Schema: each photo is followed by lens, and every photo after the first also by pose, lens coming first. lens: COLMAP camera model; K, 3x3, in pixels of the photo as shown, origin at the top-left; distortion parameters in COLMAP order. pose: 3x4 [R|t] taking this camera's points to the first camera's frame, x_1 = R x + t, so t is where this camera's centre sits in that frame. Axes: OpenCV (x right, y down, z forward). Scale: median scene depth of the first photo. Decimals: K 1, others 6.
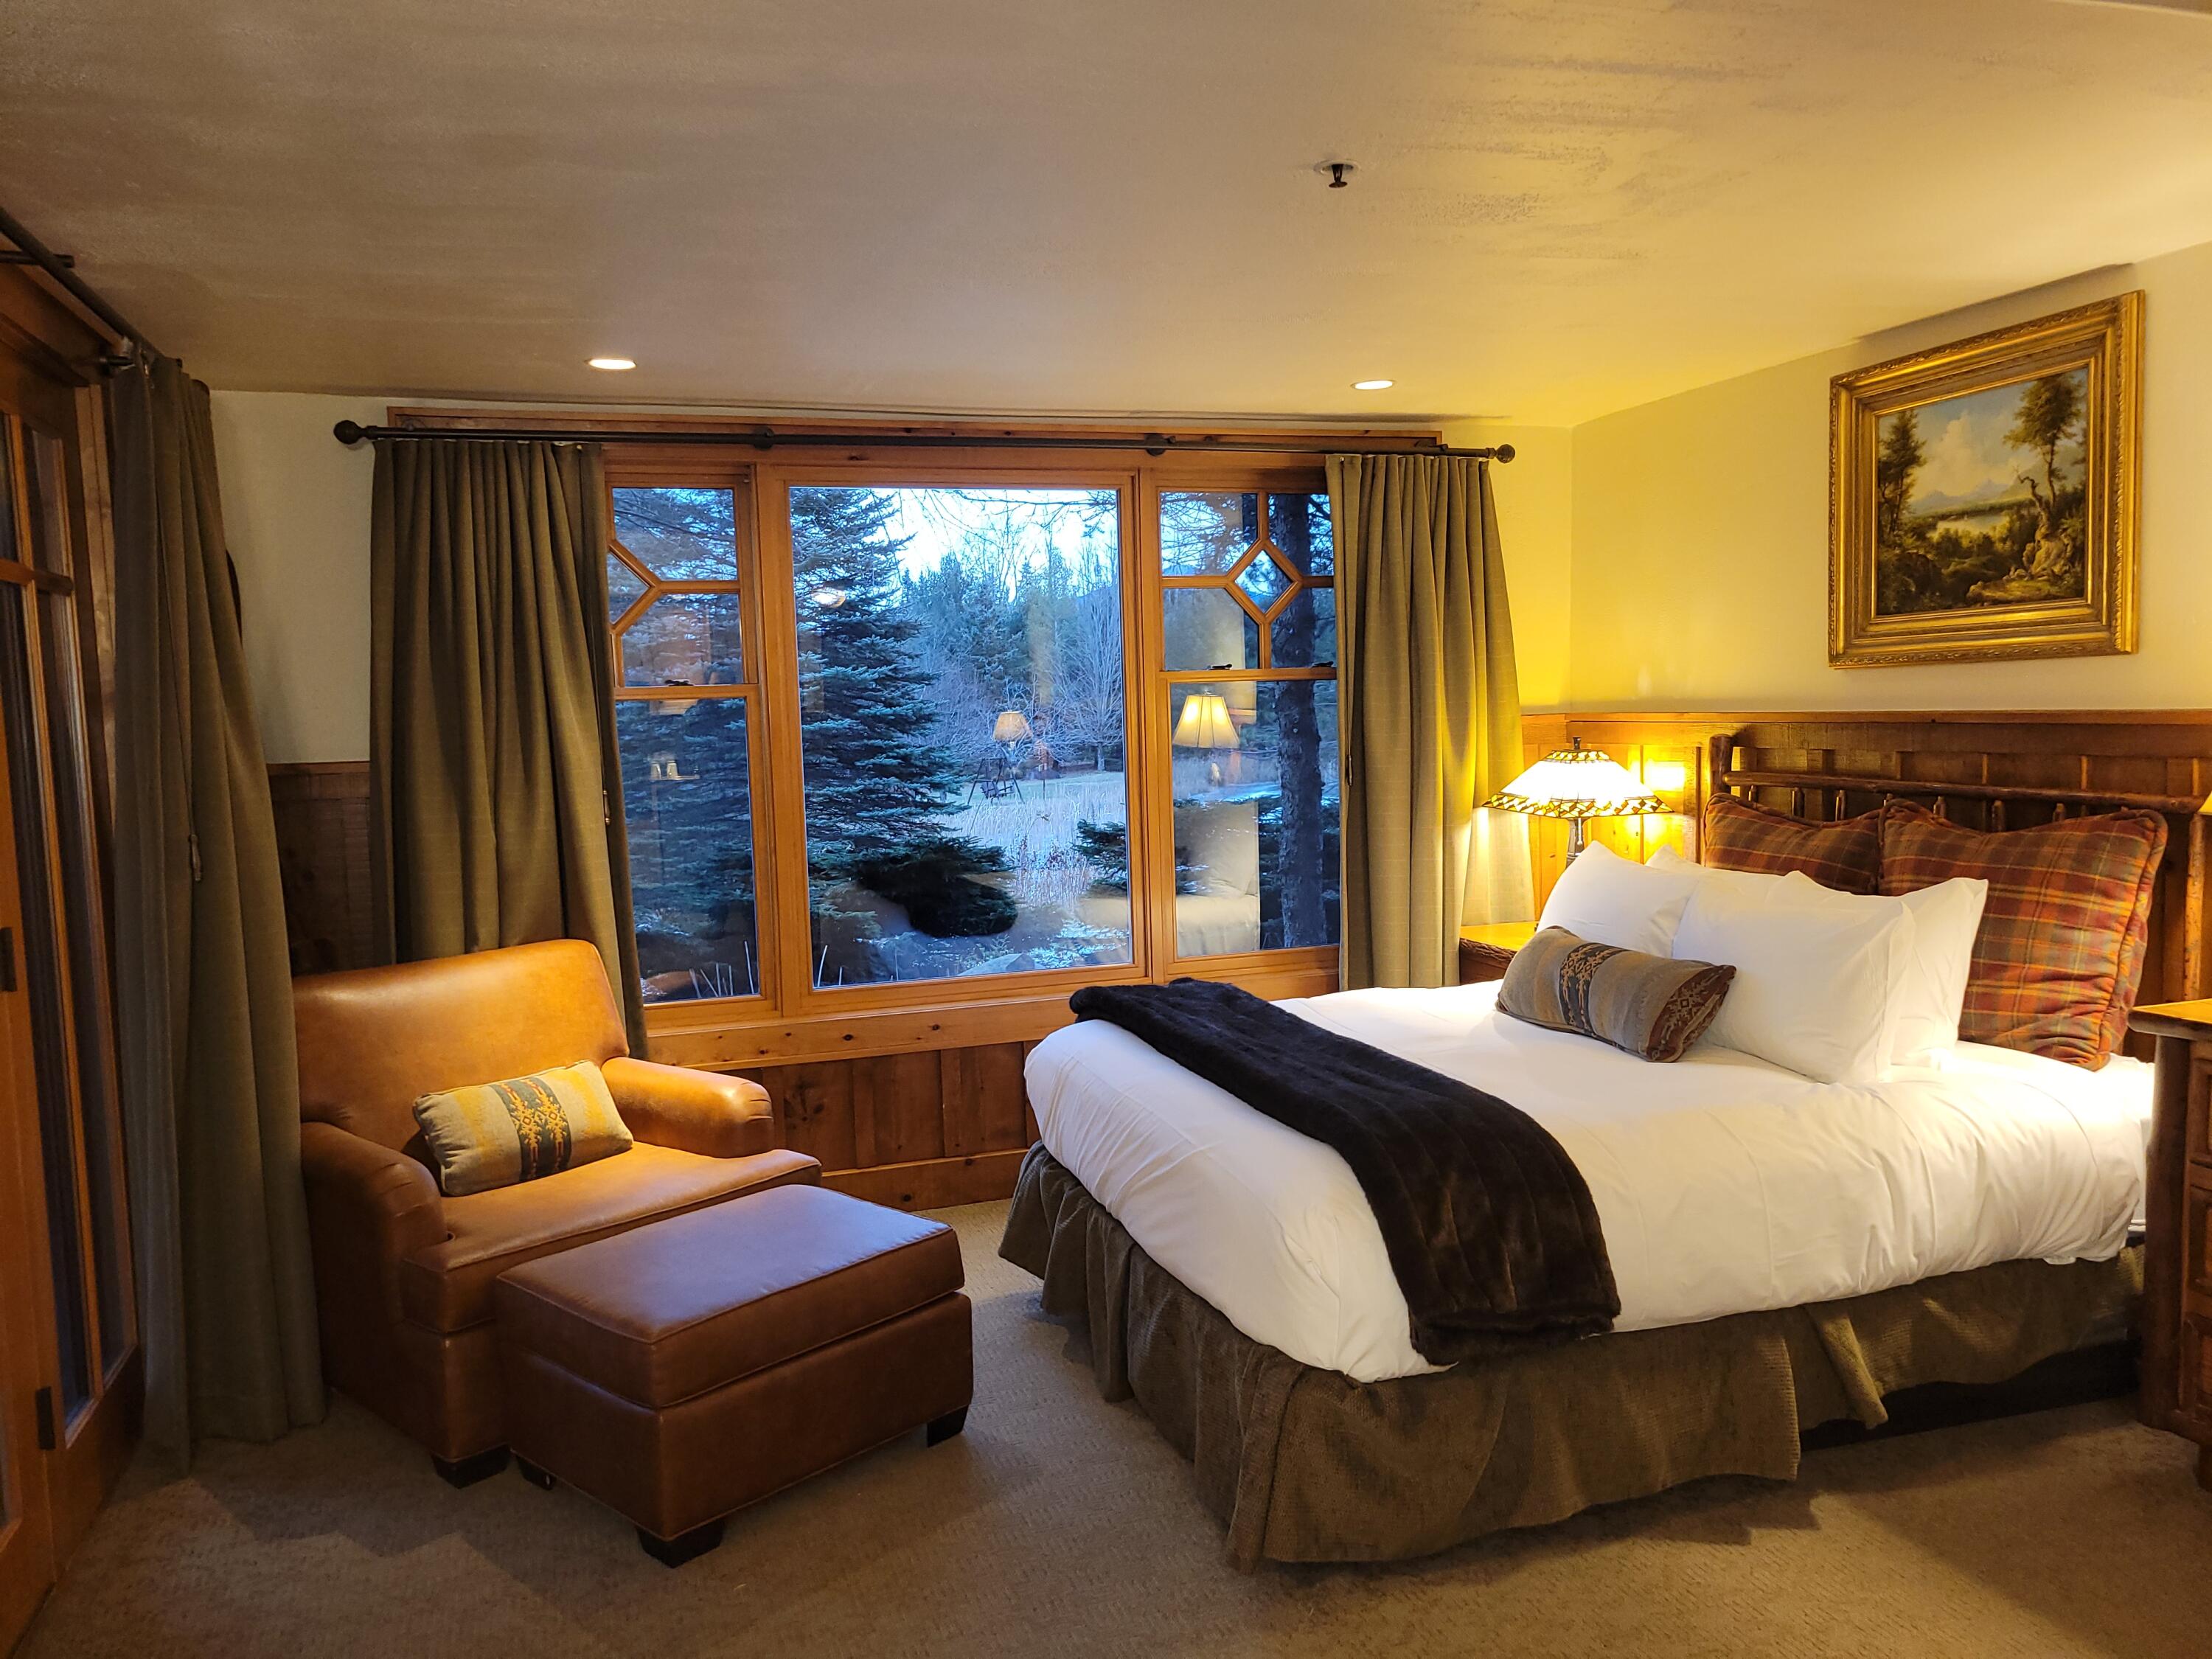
lens RADIAL K [[1679.4, 0, 1112.5], [0, 1679.4, 841.7], [0, 0, 1]] dist [0.054606, -0.037118]
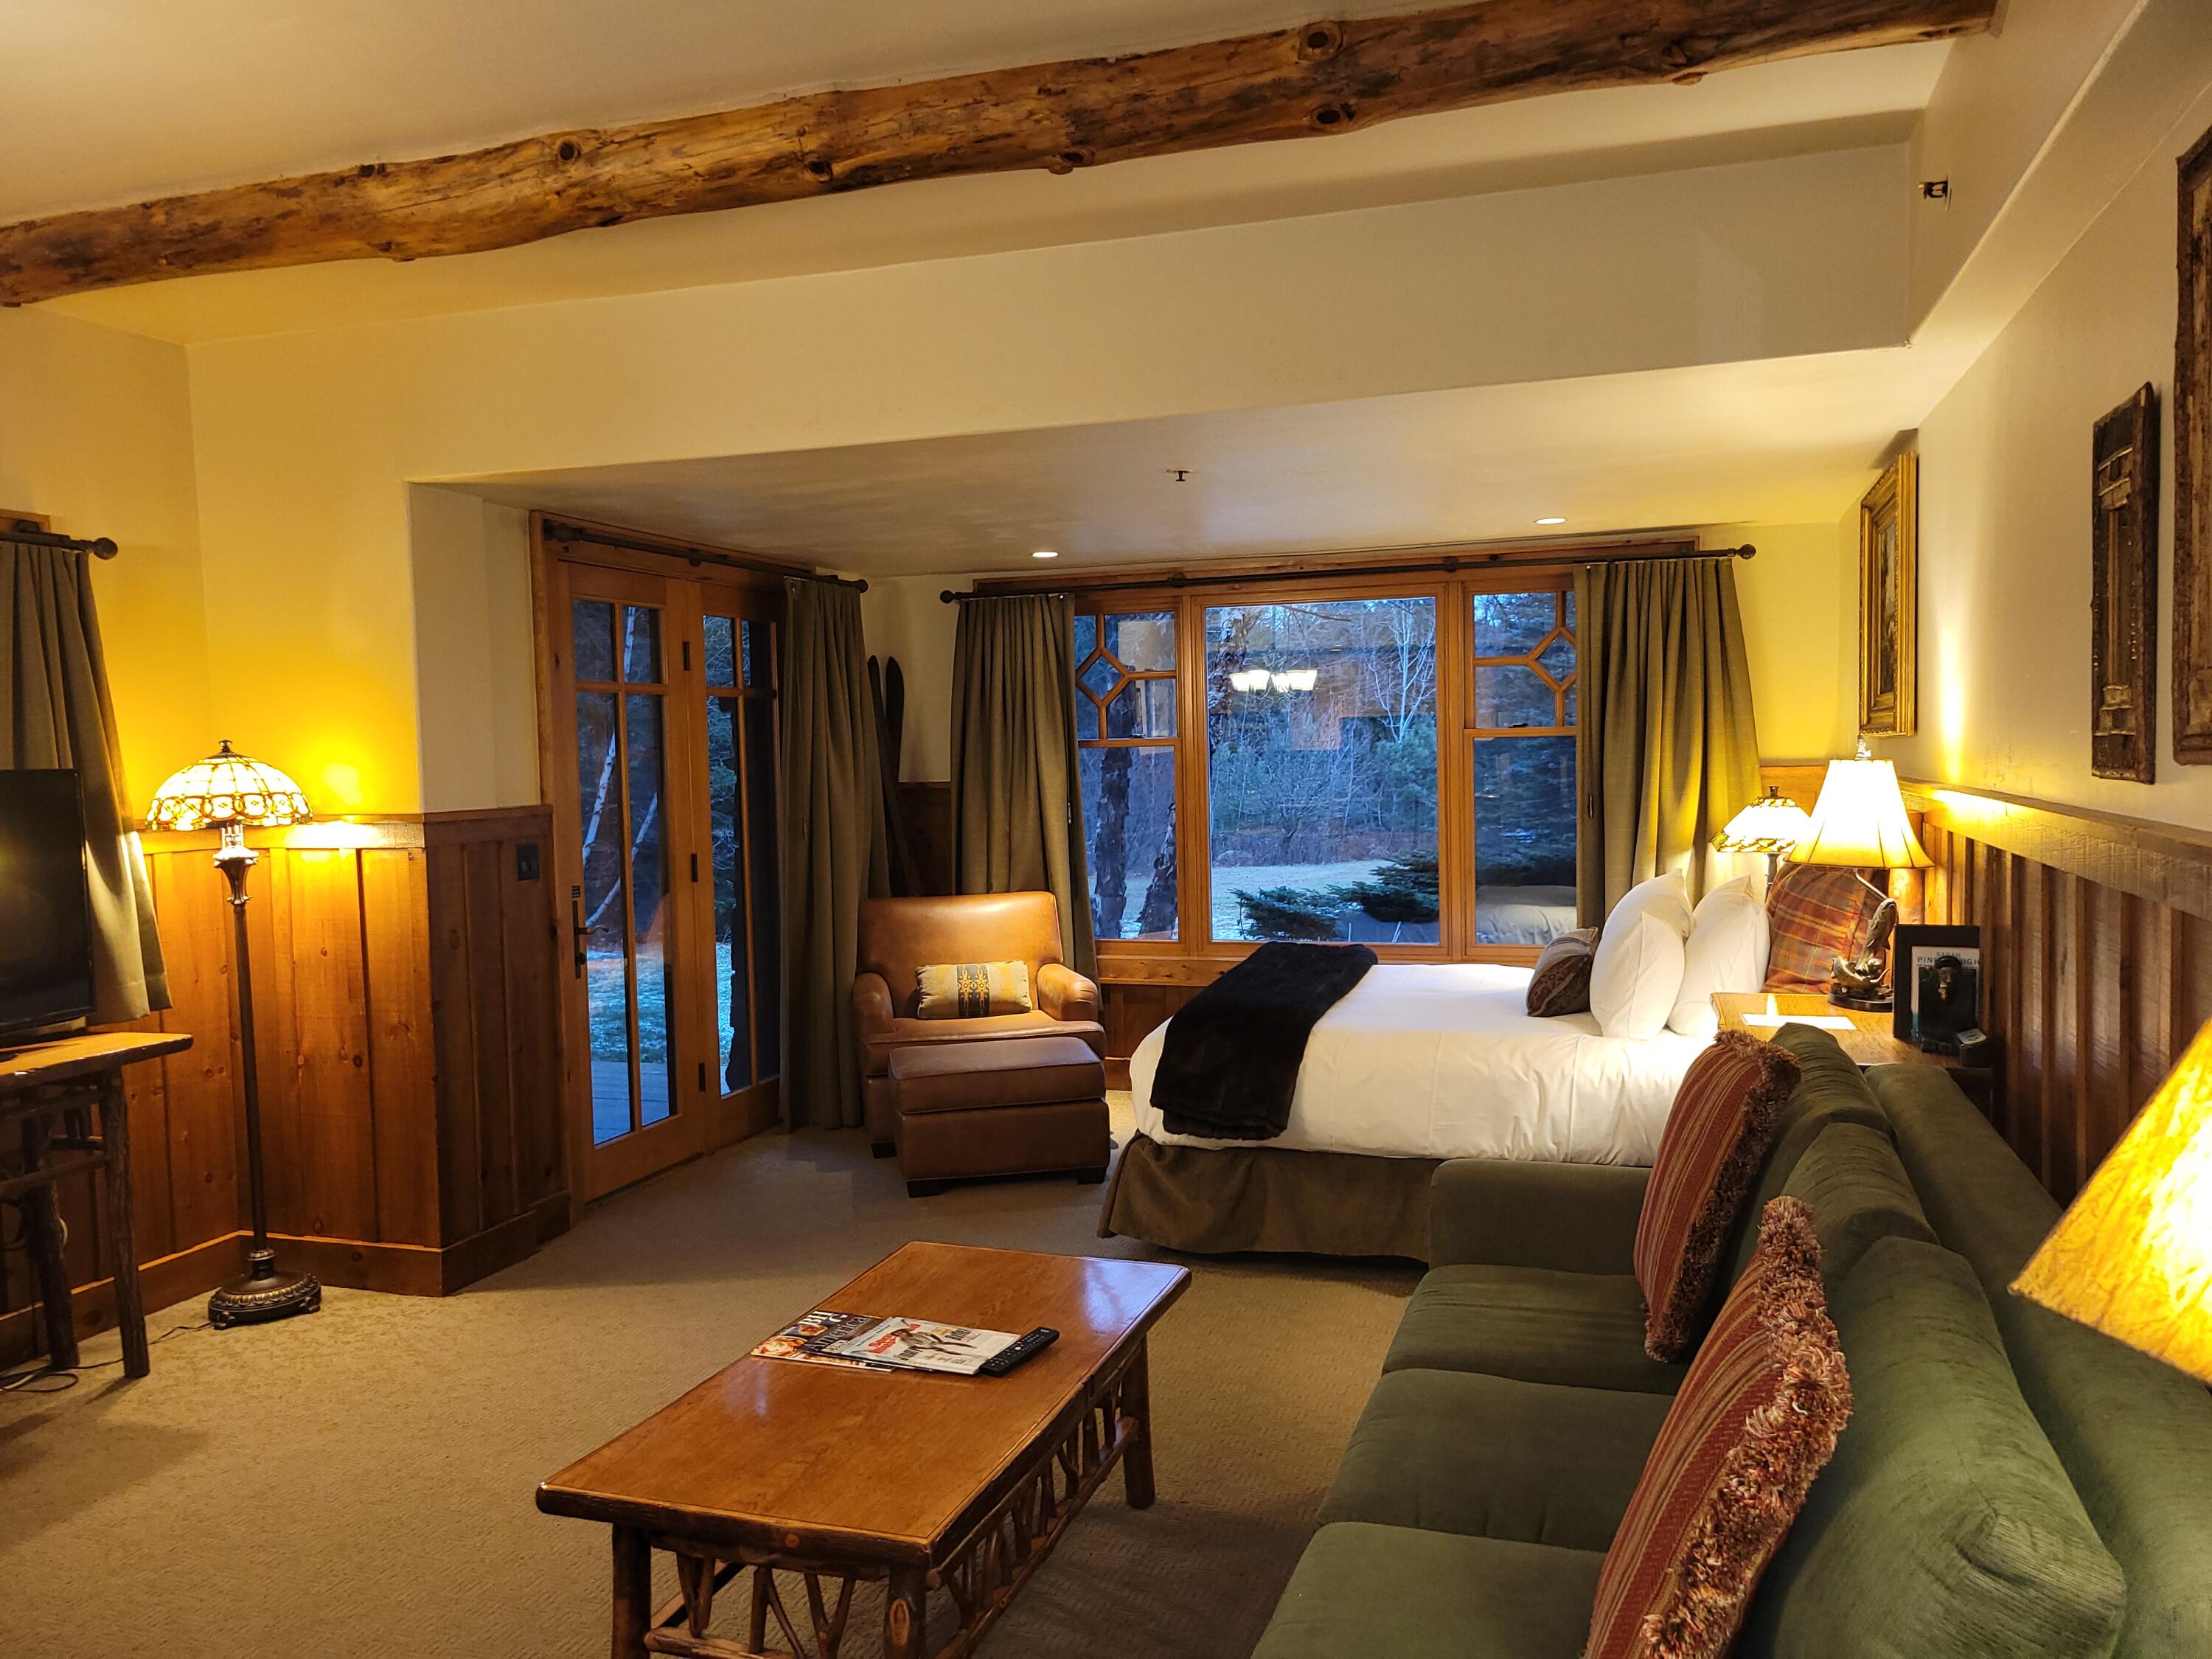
lens RADIAL K [[1668.3, 0, 1096.0], [0, 1668.3, 832.6], [0, 0, 1]] dist [0.045566, -0.002700]
pose [[0.802487, 0.044494, -0.595008, 0.786555], [-0.052767, 0.998601, 0.003507, -0.009644], [0.594332, 0.028582, 0.803712, -0.331744]]
